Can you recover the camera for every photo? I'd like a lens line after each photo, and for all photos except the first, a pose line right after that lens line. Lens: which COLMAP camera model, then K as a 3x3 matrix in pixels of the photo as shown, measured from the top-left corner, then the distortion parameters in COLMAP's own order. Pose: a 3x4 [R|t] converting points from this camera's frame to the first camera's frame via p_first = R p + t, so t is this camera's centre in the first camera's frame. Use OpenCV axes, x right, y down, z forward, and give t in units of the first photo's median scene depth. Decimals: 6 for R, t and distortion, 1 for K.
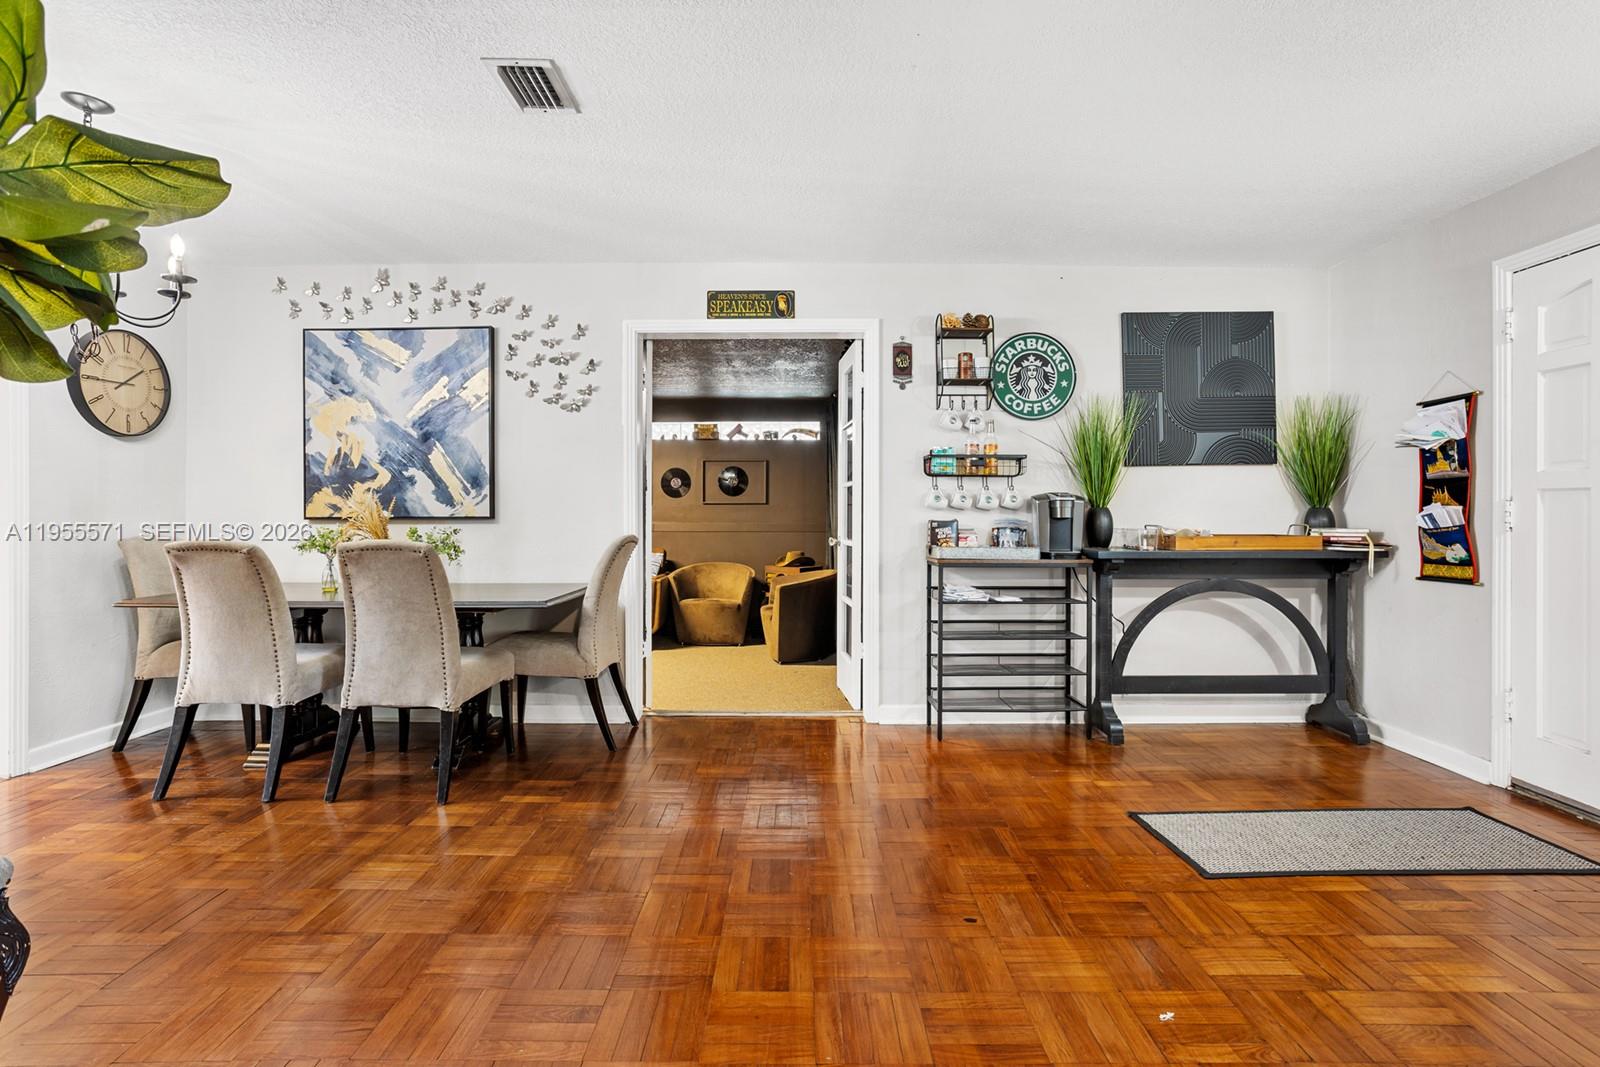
lens RADIAL K [[776.4, 0, 793.2], [0, 776.4, 511.5], [0, 0, 1]] dist [-0.032154, 0.014612]
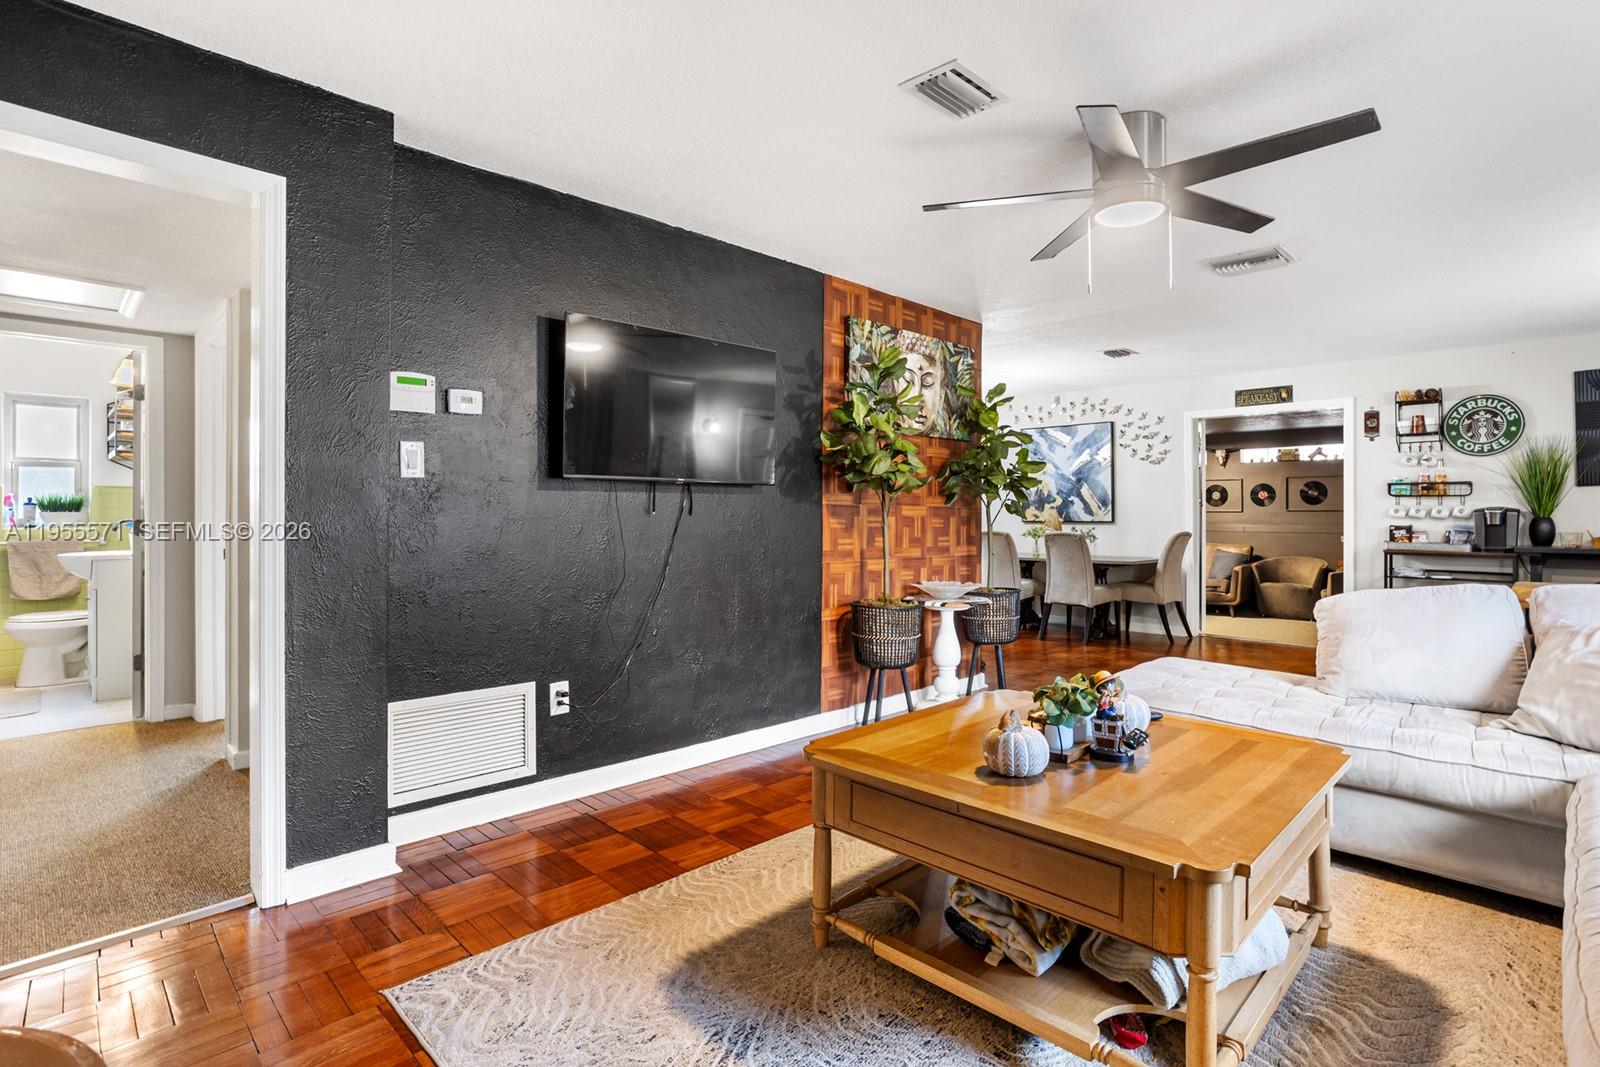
lens RADIAL K [[776.4, 0, 791.1], [0, 776.4, 507.1], [0, 0, 1]] dist [-0.032154, 0.014612]
pose [[0.697488, -0.007310, -0.716560, 0.429802], [0.001604, 0.999961, -0.008641, -0.012908], [0.716595, 0.004877, 0.697472, -0.913315]]
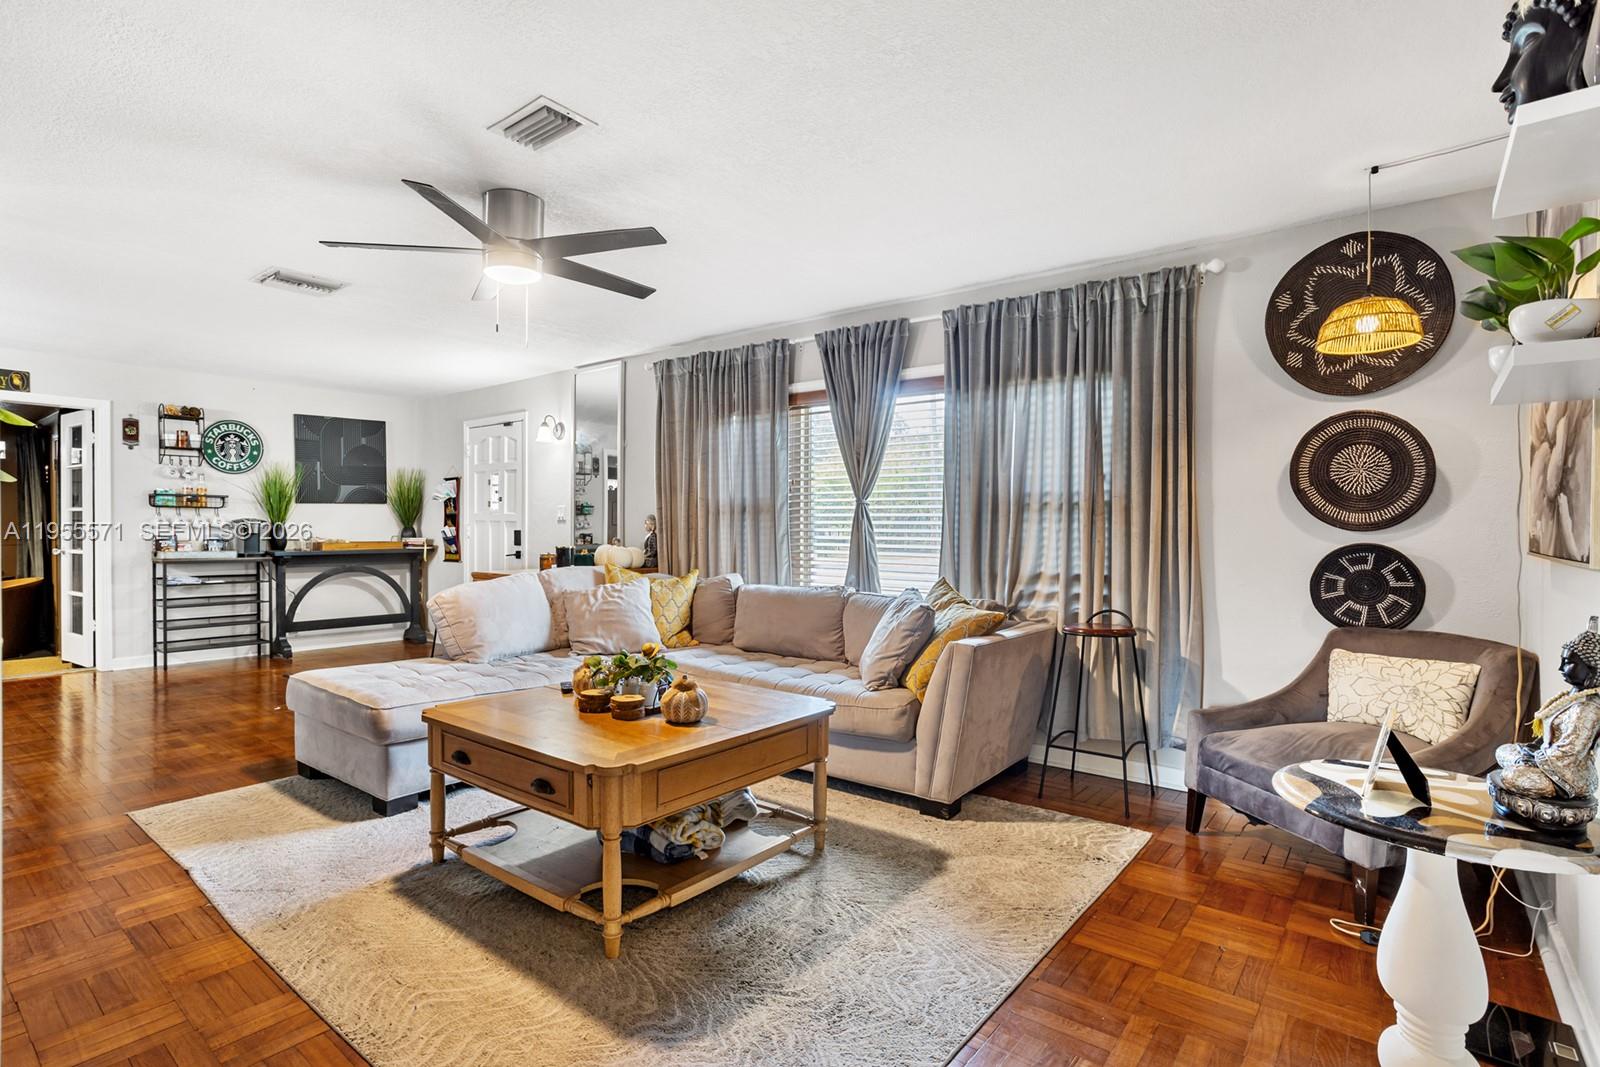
lens RADIAL K [[776.4, 0, 796.2], [0, 776.4, 537.7], [0, 0, 1]] dist [-0.032154, 0.014612]
pose [[0.622940, -0.011734, 0.782182, -0.220290], [-0.005436, 0.999798, 0.019328, -0.020380], [-0.782251, -0.016292, 0.622751, -0.955482]]
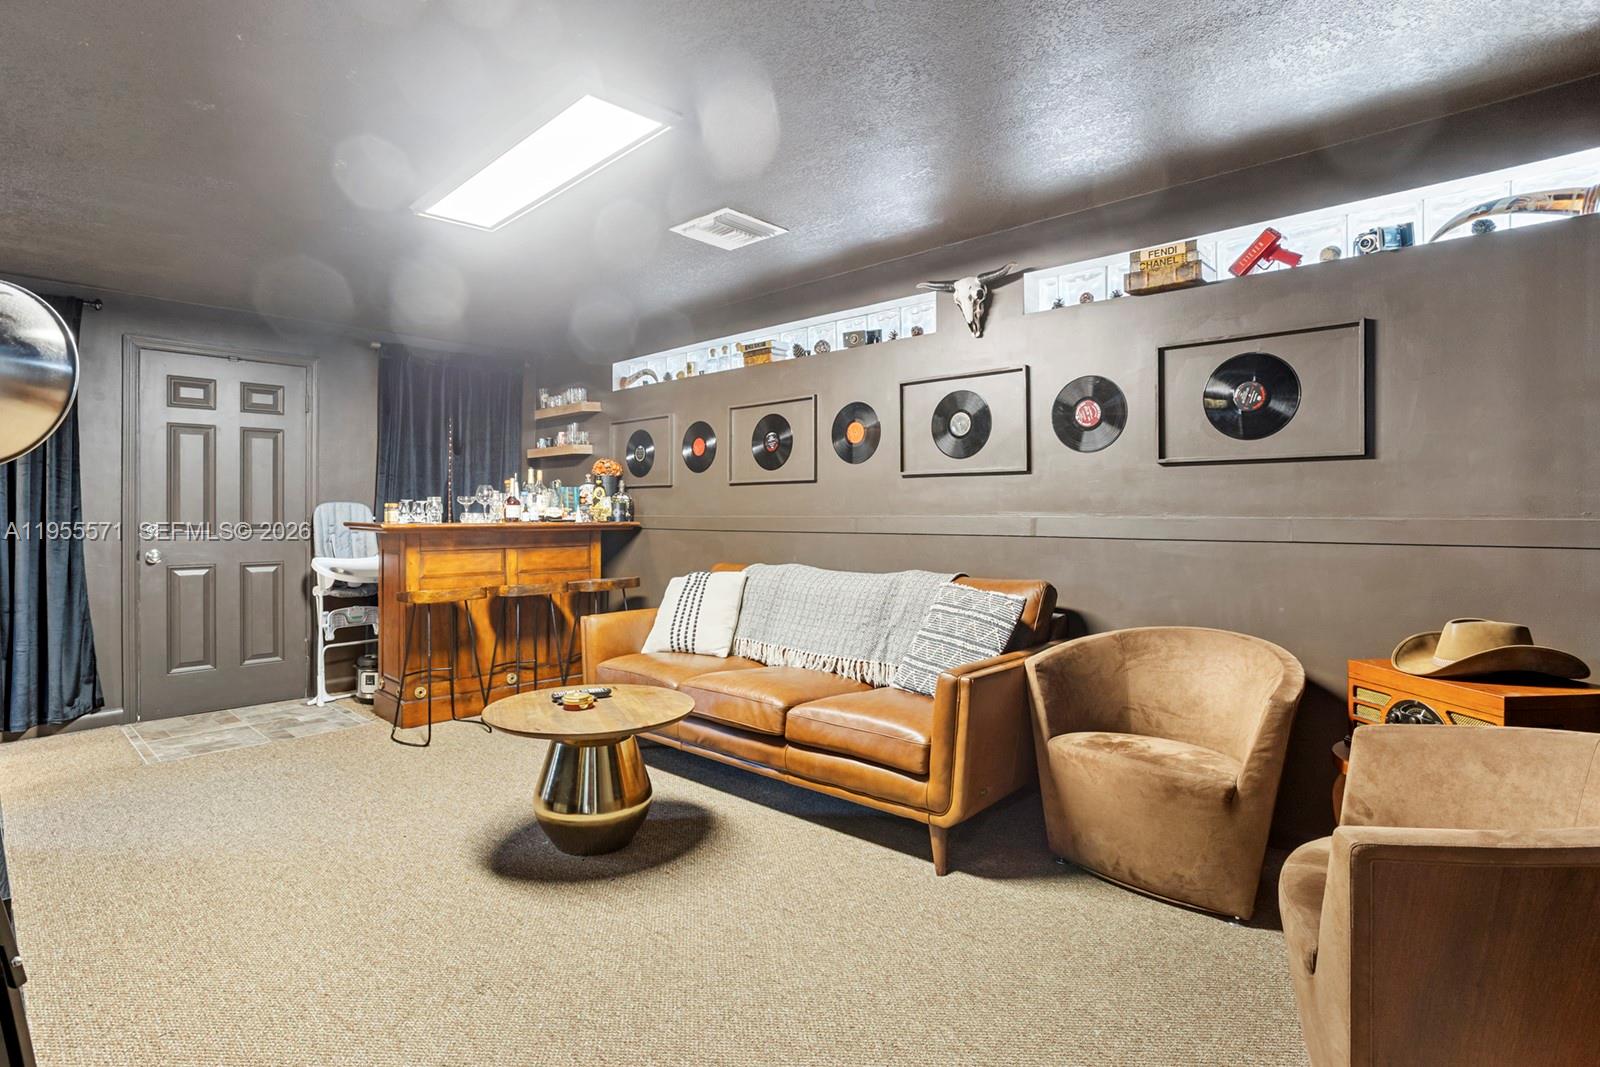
lens RADIAL K [[776.4, 0, 803.8], [0, 776.4, 520.0], [0, 0, 1]] dist [-0.032154, 0.014612]
pose [[0.743792, -0.000477, -0.668411, 0.007408], [0.004954, 0.999976, 0.004799, 0.027070], [0.668393, -0.006881, 0.743777, 1.182596]]
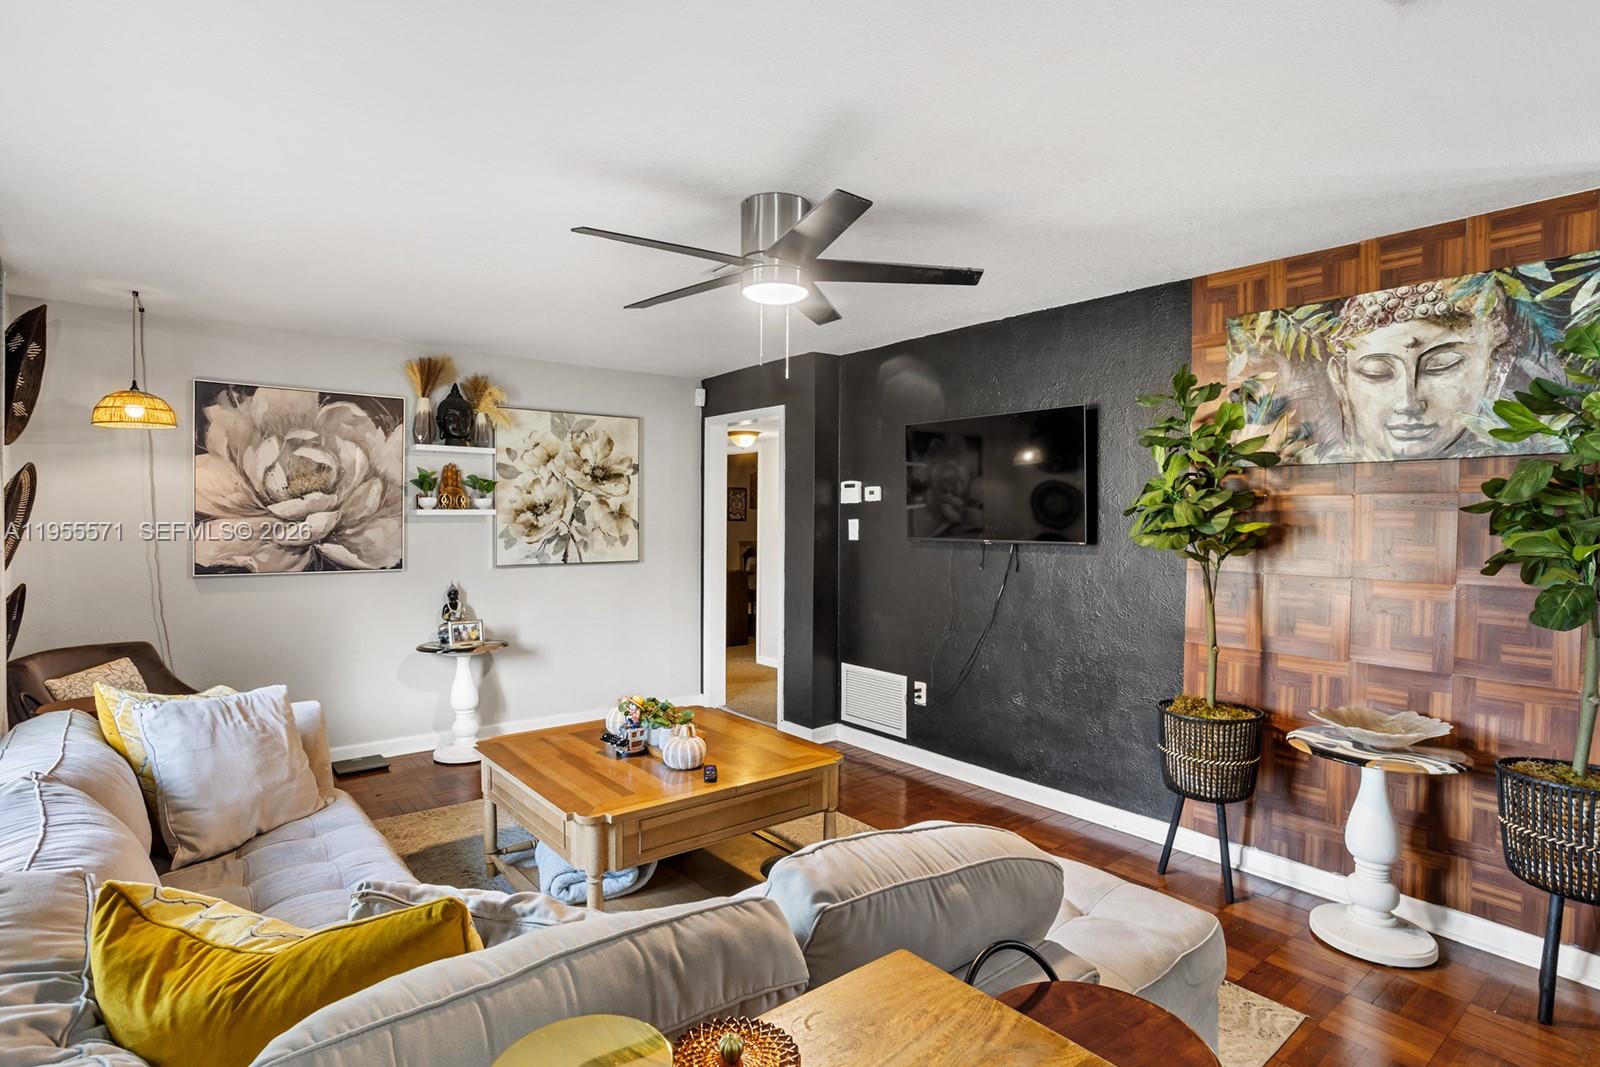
lens RADIAL K [[776.4, 0, 809.8], [0, 776.4, 527.0], [0, 0, 1]] dist [-0.032154, 0.014612]
pose [[-0.752634, -0.006263, -0.658410, 0.561114], [-0.011355, 0.999930, 0.003468, -0.068304], [0.658341, 0.010087, -0.752652, 0.182986]]
